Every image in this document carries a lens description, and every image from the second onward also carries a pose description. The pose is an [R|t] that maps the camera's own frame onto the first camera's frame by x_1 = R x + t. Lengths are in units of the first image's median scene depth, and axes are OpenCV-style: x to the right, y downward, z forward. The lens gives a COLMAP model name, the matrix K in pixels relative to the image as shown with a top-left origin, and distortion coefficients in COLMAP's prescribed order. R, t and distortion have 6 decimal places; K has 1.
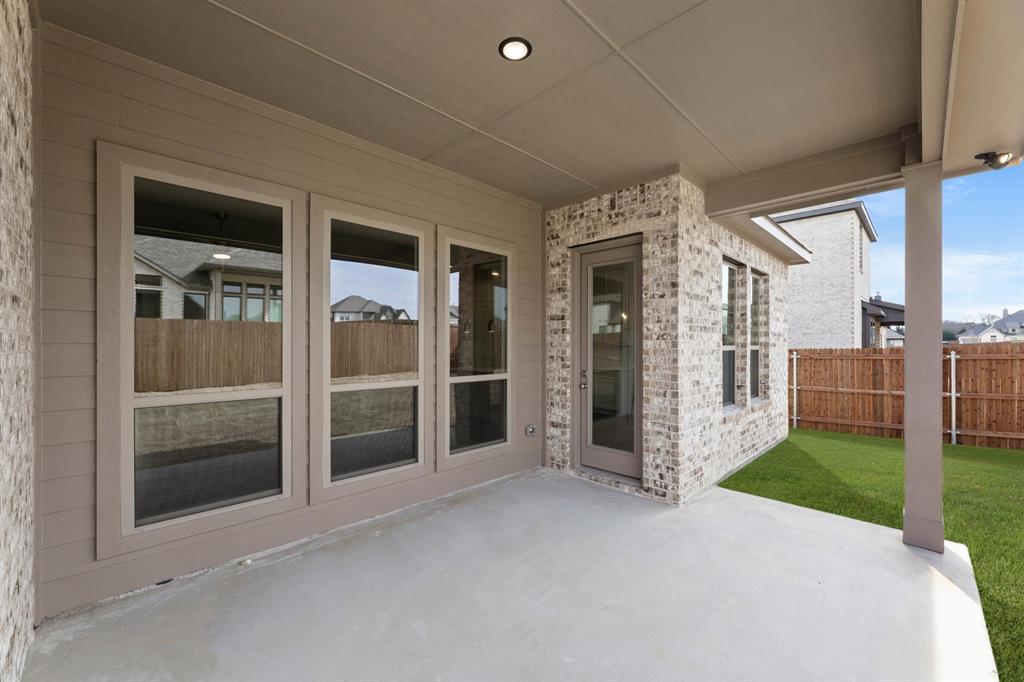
lens RADIAL K [[410.8, 0, 502.9], [0, 410.8, 342.7], [0, 0, 1]] dist [0.001599, -0.000485]
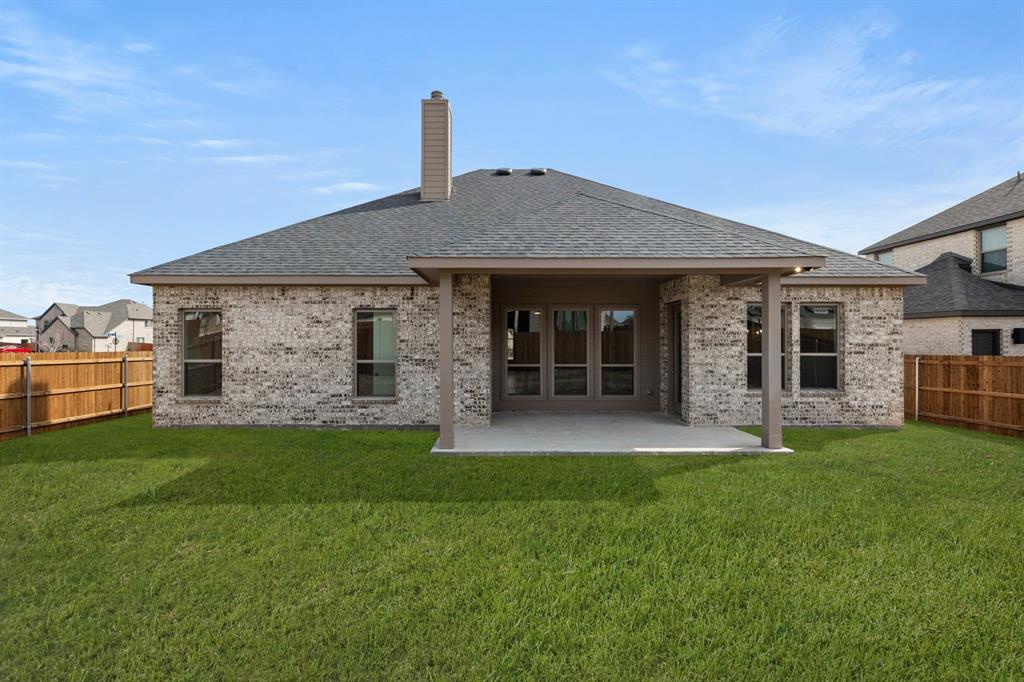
lens RADIAL K [[410.8, 0, 511.6], [0, 410.8, 337.3], [0, 0, 1]] dist [0.001599, -0.000485]
pose [[0.740565, -0.010030, -0.671910, 0.842762], [0.007974, 0.999949, -0.006137, -0.051576], [0.671938, -0.000813, 0.740607, -0.892369]]
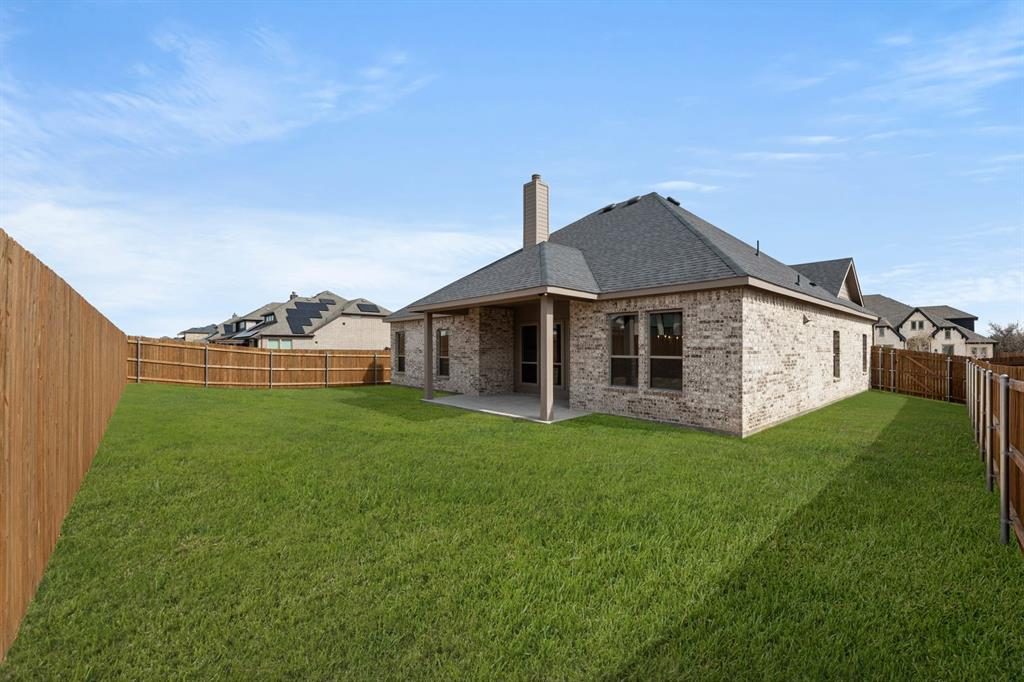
lens RADIAL K [[410.8, 0, 512.9], [0, 410.8, 348.4], [0, 0, 1]] dist [0.001599, -0.000485]
pose [[-0.003387, -0.010289, -0.999941, 2.381877], [0.000641, 0.999947, -0.010291, -0.005852], [0.999994, -0.000676, -0.003380, 0.436503]]
